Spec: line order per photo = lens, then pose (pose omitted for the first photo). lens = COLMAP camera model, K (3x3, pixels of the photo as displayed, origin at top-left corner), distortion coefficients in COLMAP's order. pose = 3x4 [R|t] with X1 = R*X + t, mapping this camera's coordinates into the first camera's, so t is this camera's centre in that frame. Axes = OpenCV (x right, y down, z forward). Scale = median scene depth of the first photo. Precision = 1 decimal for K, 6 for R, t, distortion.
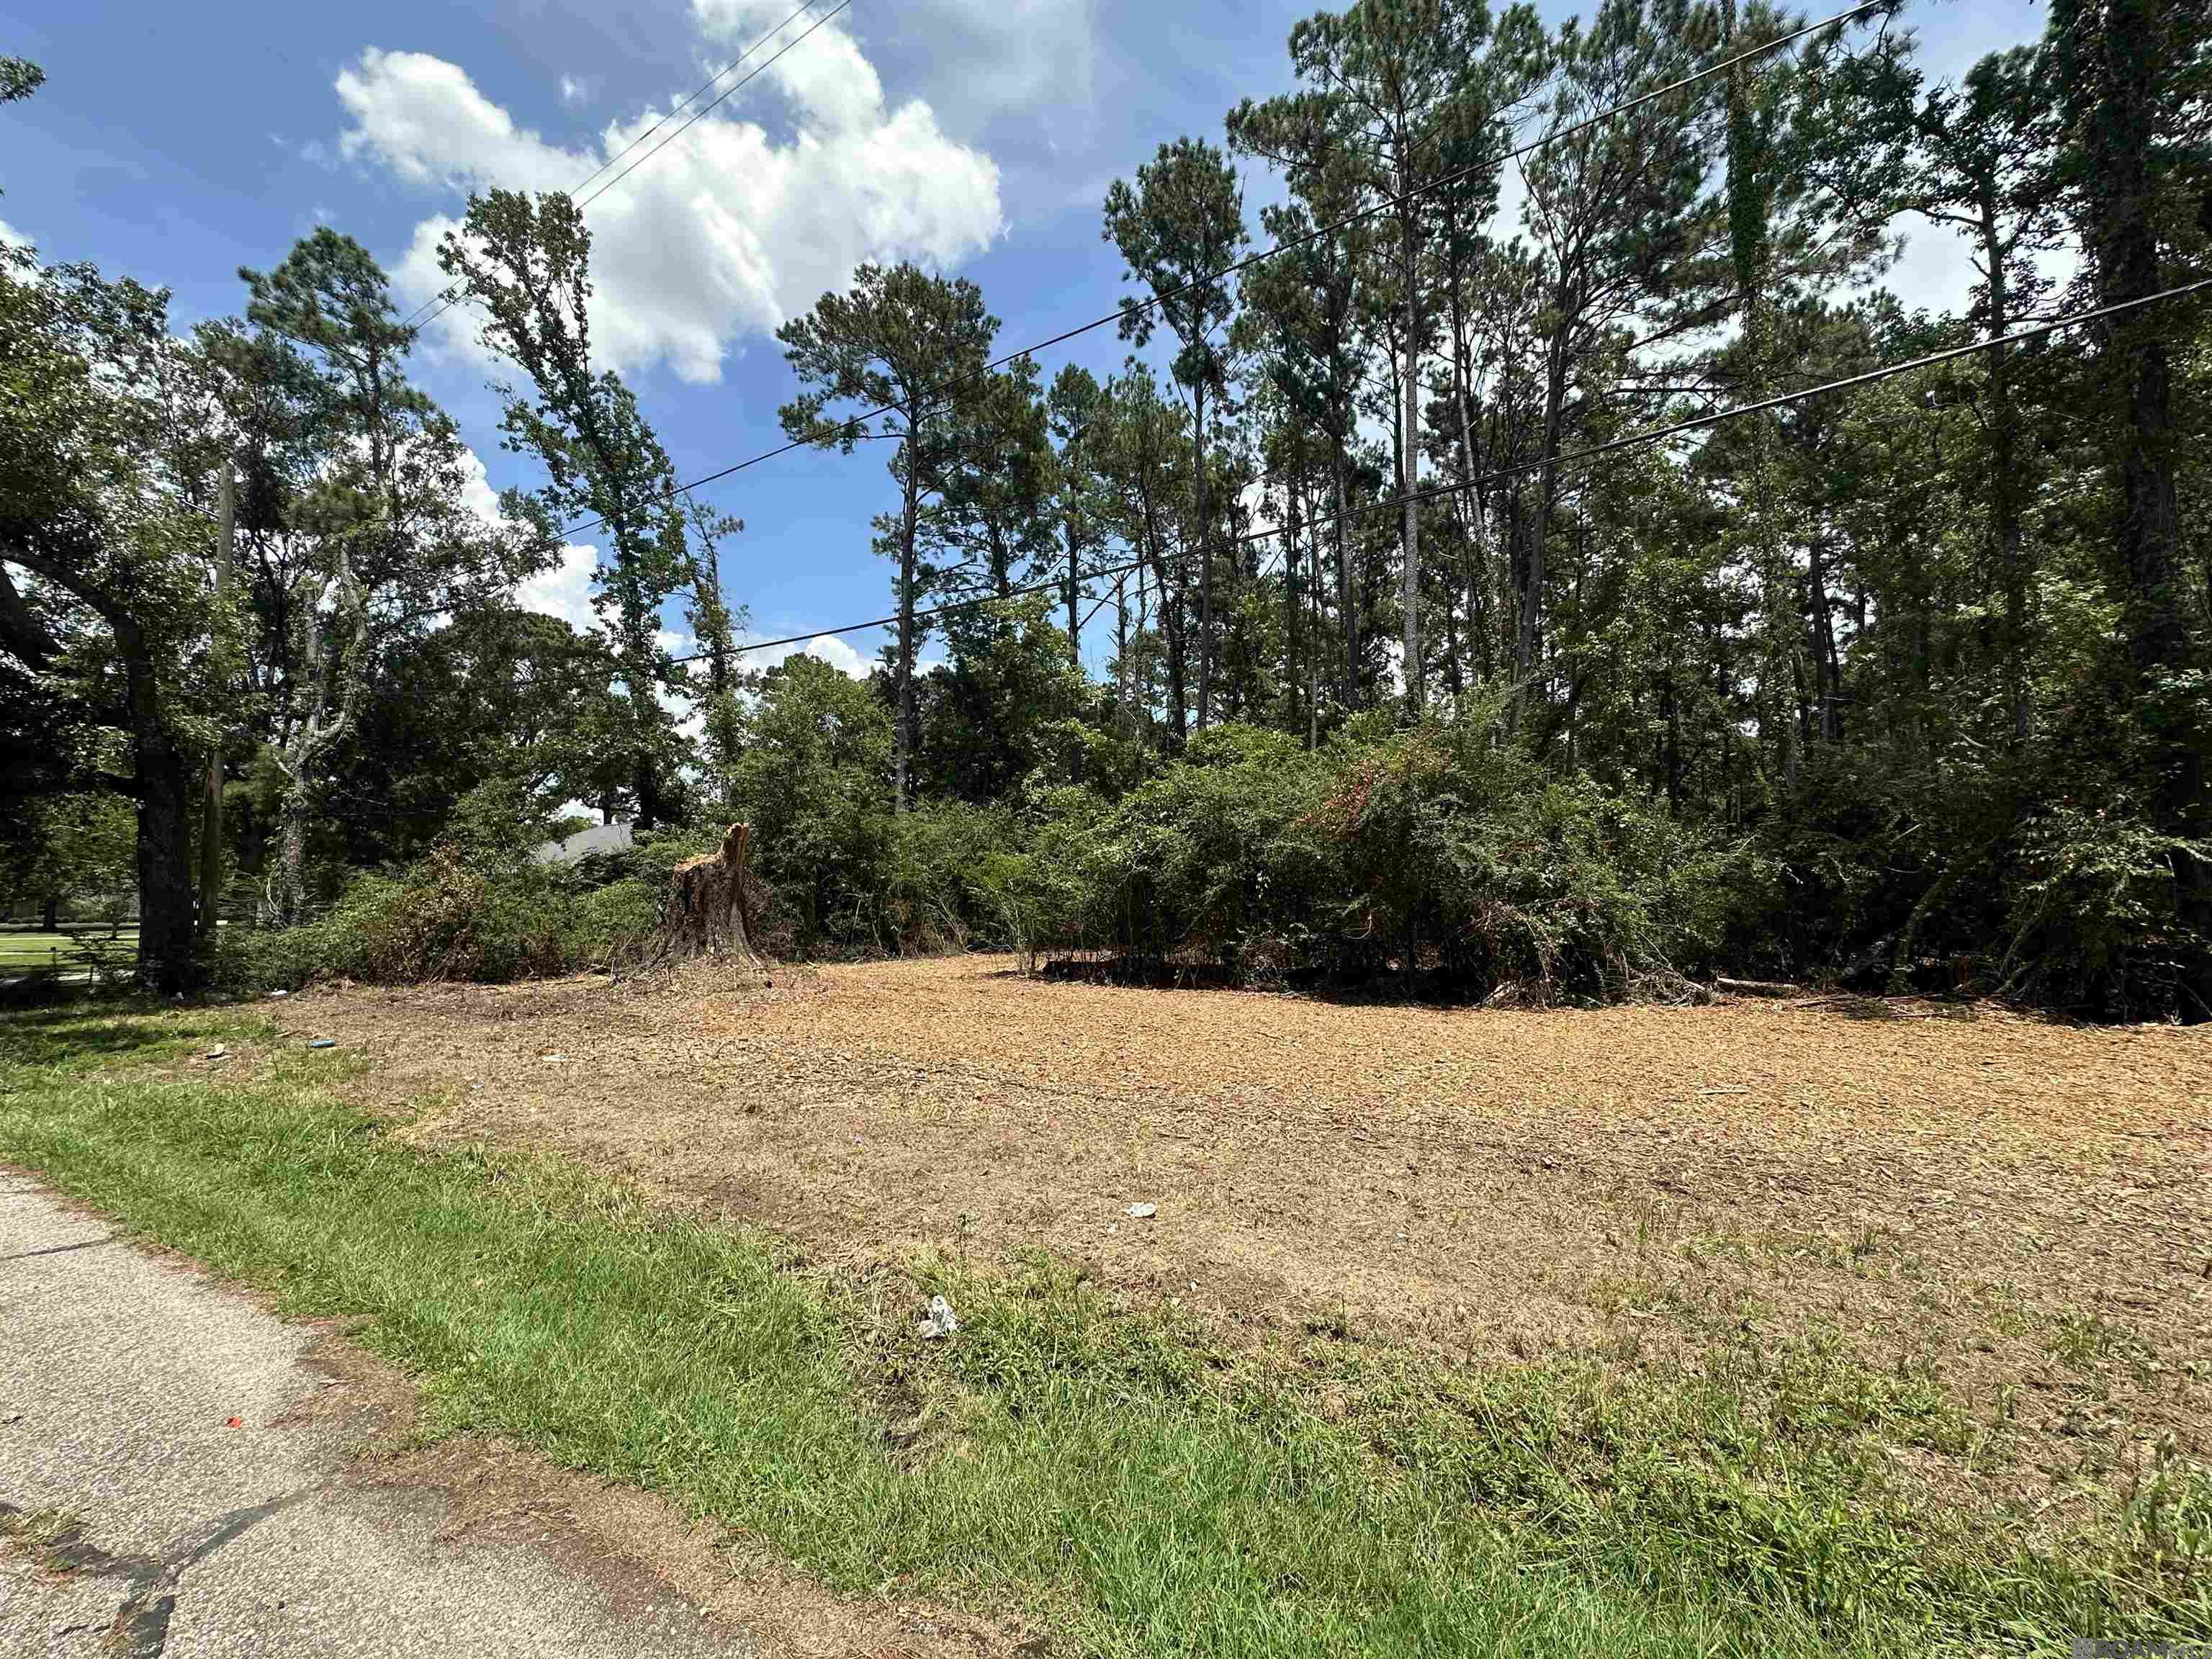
lens RADIAL K [[877.2, 0, 1108.6], [0, 877.2, 828.8], [0, 0, 1]] dist [-0.001747, 0.000462]
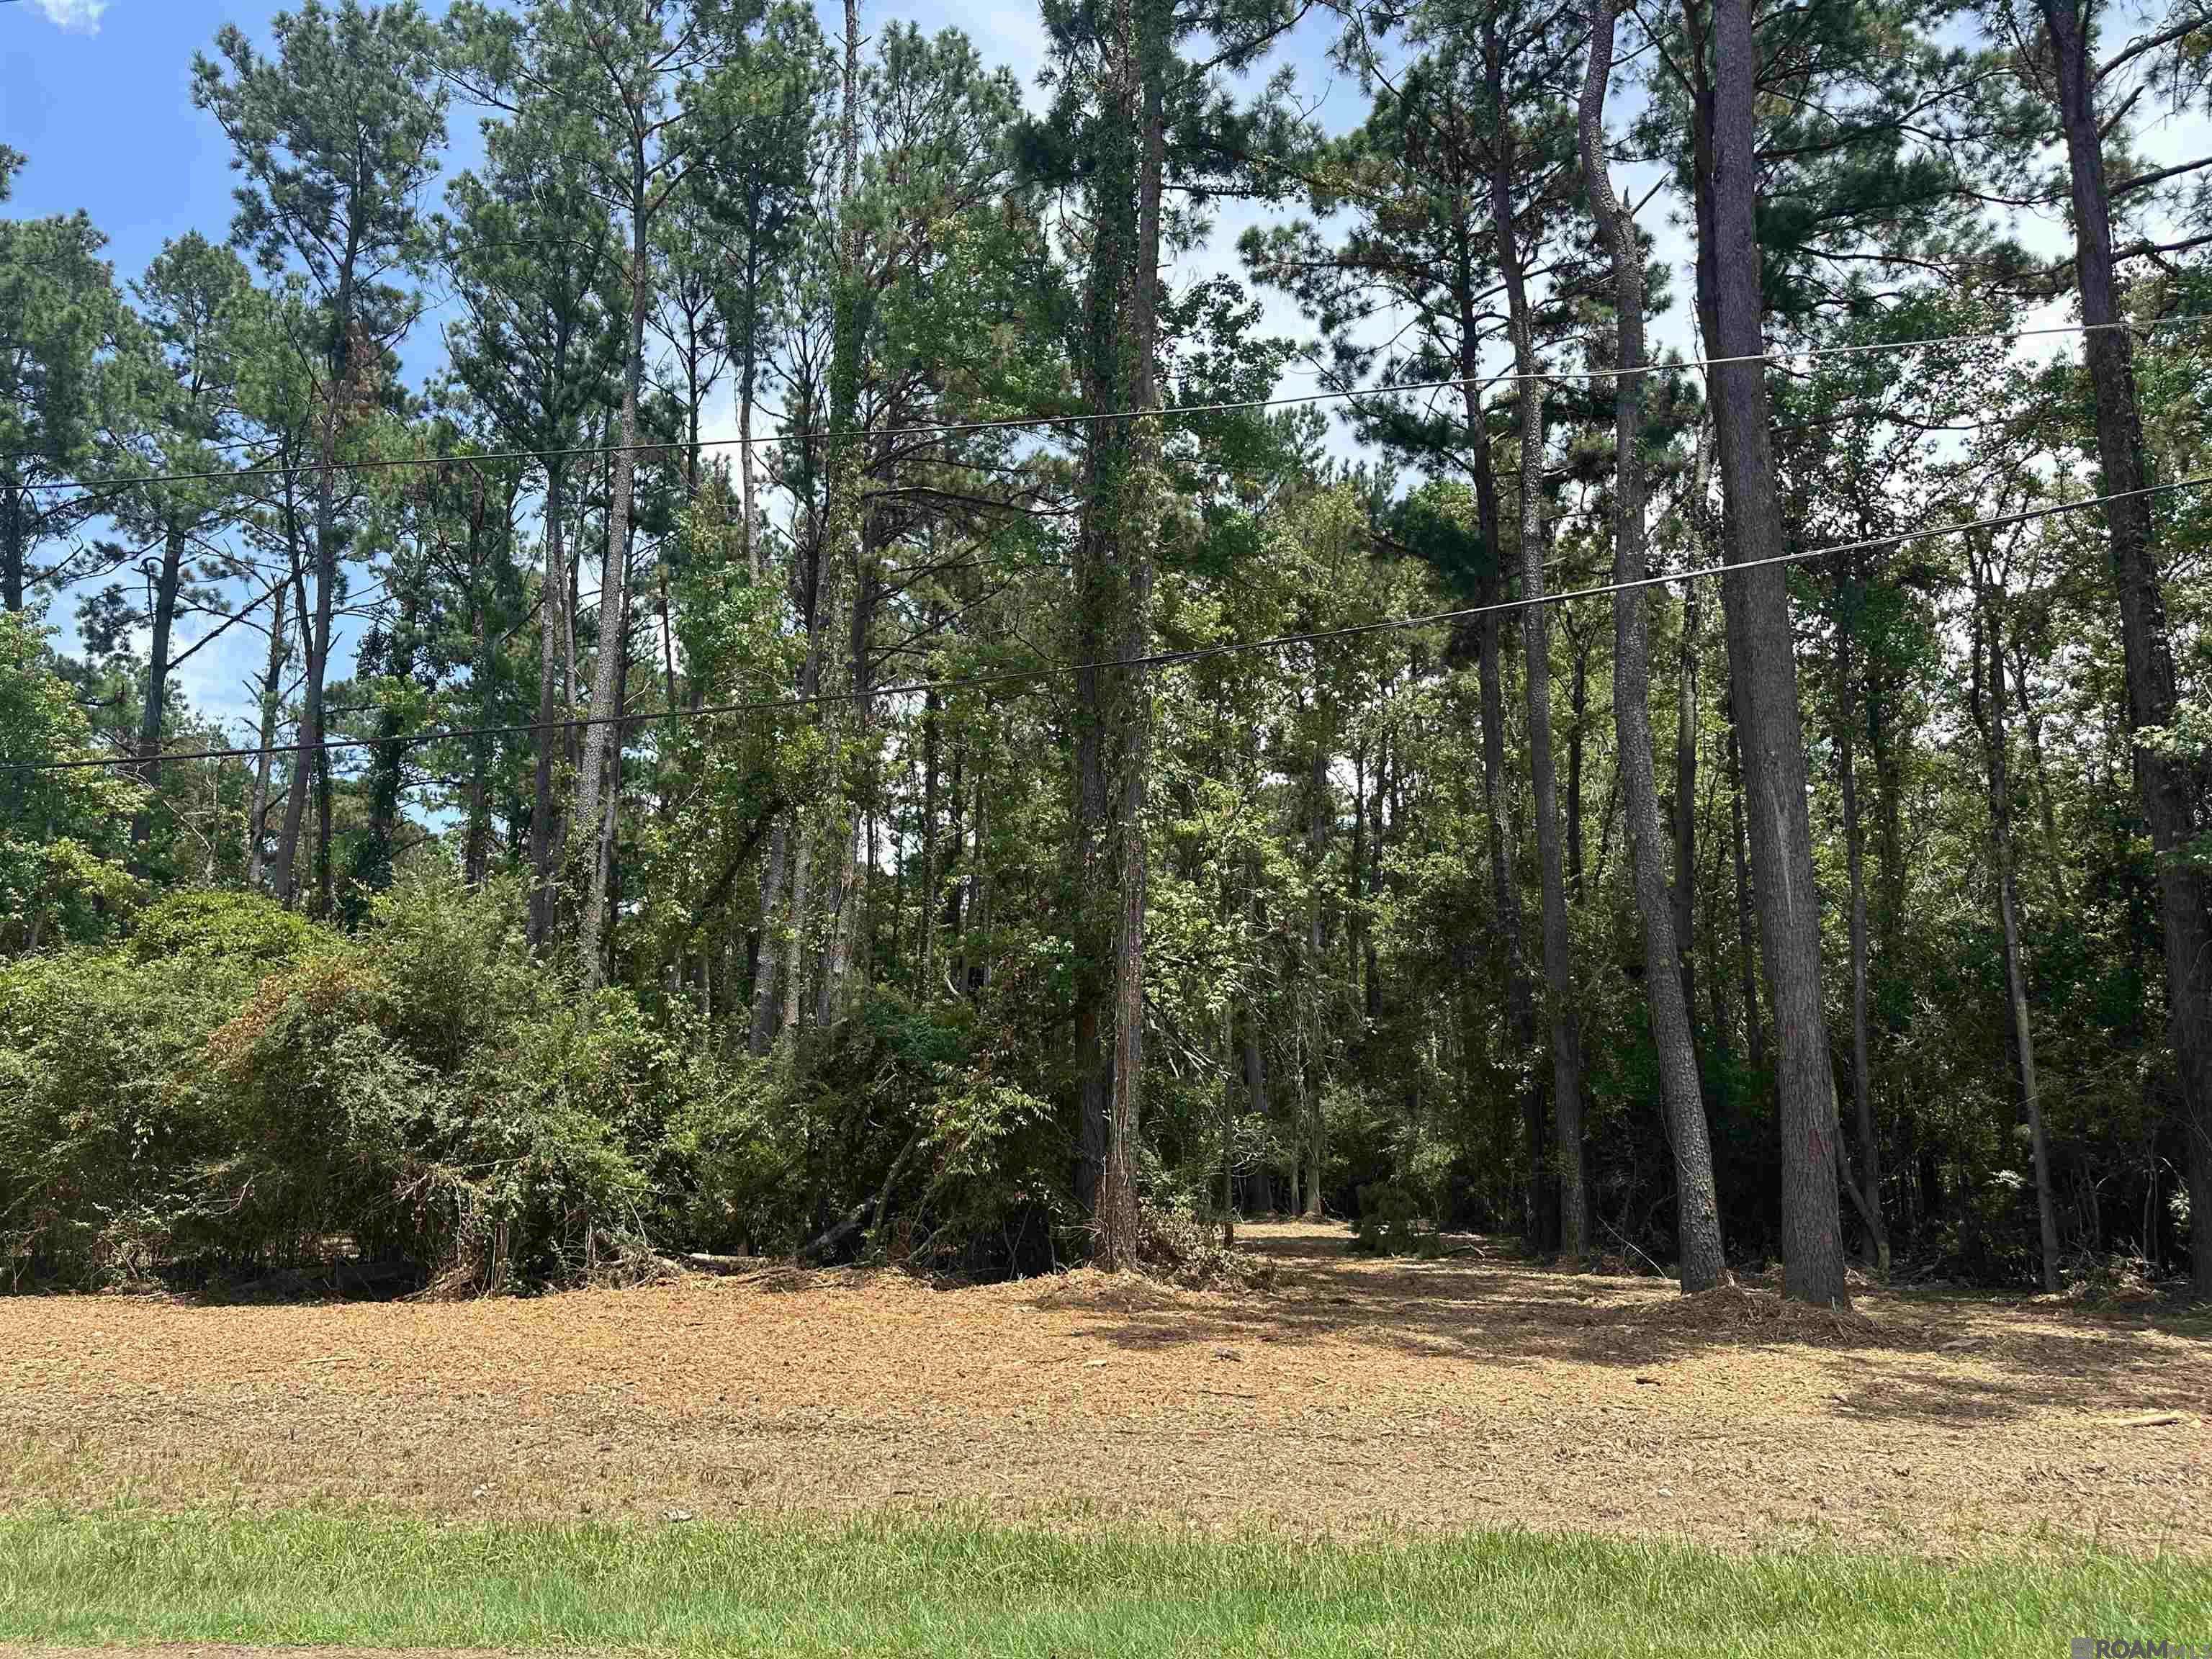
lens RADIAL K [[1541.2, 0, 1112.1], [0, 1541.2, 821.7], [0, 0, 1]] dist [0.024459, -0.043645]
pose [[0.901698, 0.086698, 0.423585, 0.212236], [-0.031452, 0.990247, -0.135728, -0.029015], [-0.431221, 0.109063, 0.895630, -0.306432]]
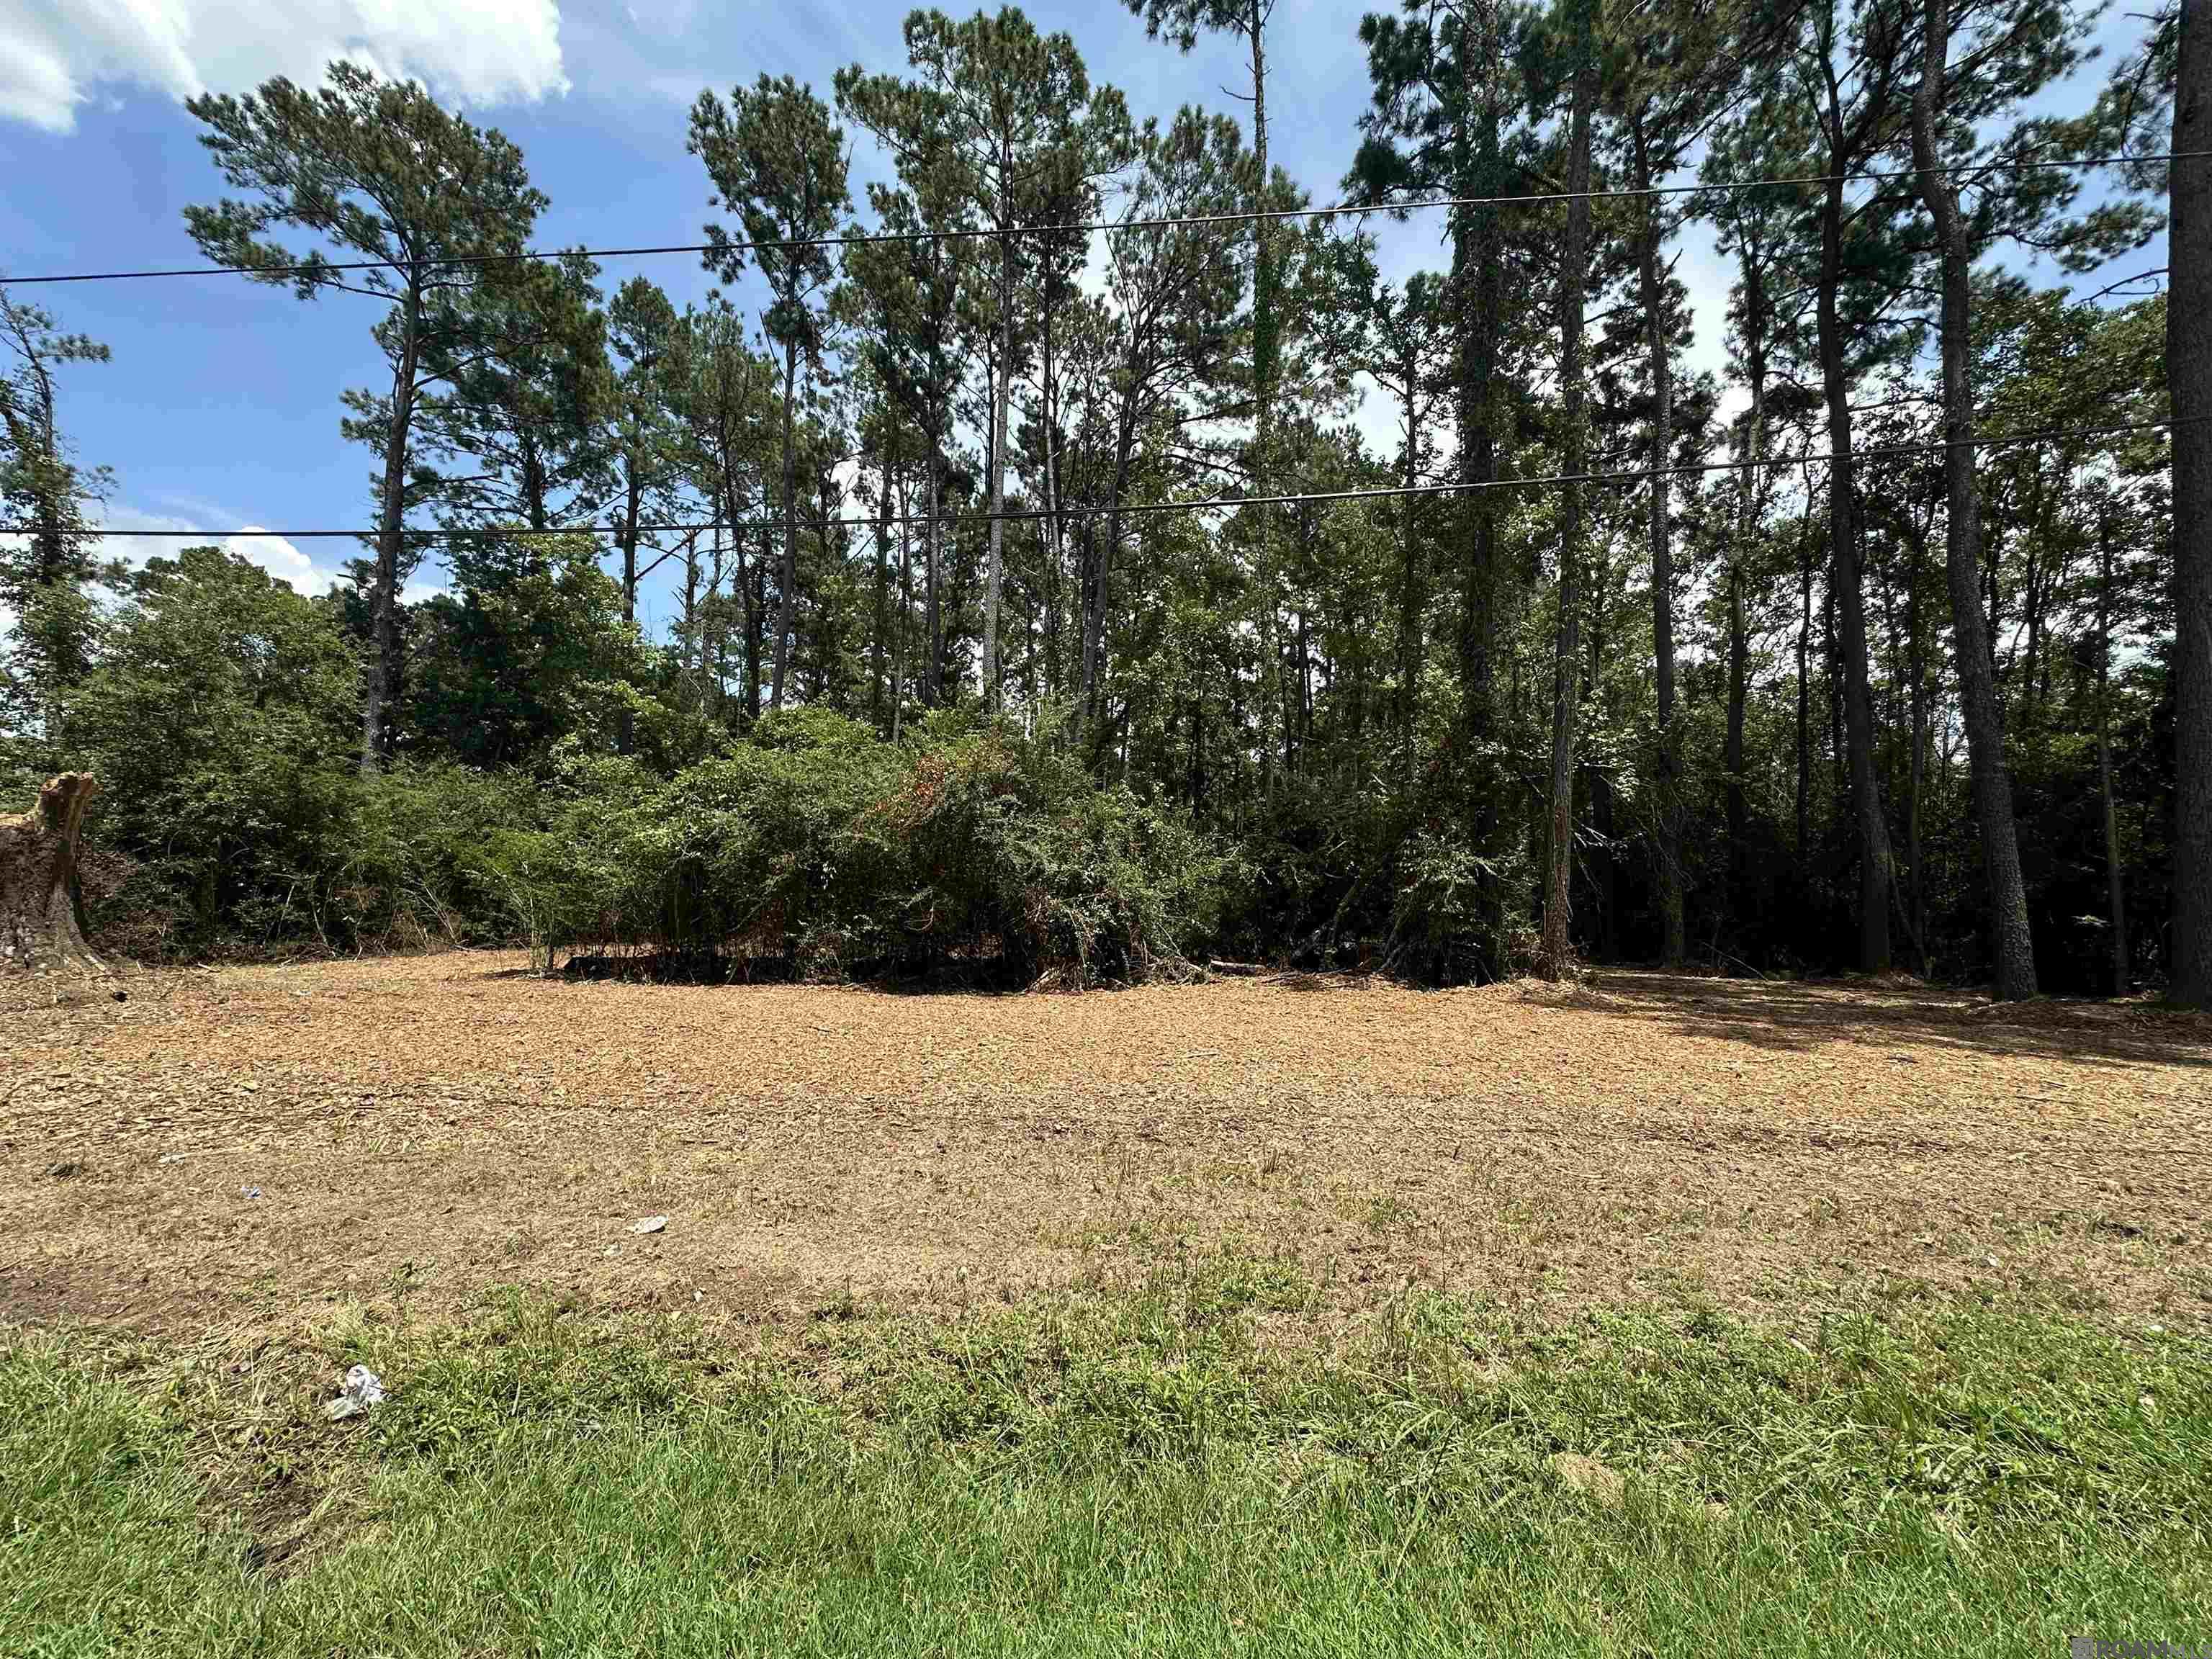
lens RADIAL K [[877.2, 0, 1102.8], [0, 877.2, 829.2], [0, 0, 1]] dist [-0.001747, 0.000462]
pose [[0.893528, 0.046044, 0.446640, 0.006499], [-0.050962, 0.998700, -0.001003, -0.001437], [-0.446106, -0.021866, 0.894713, -0.006819]]
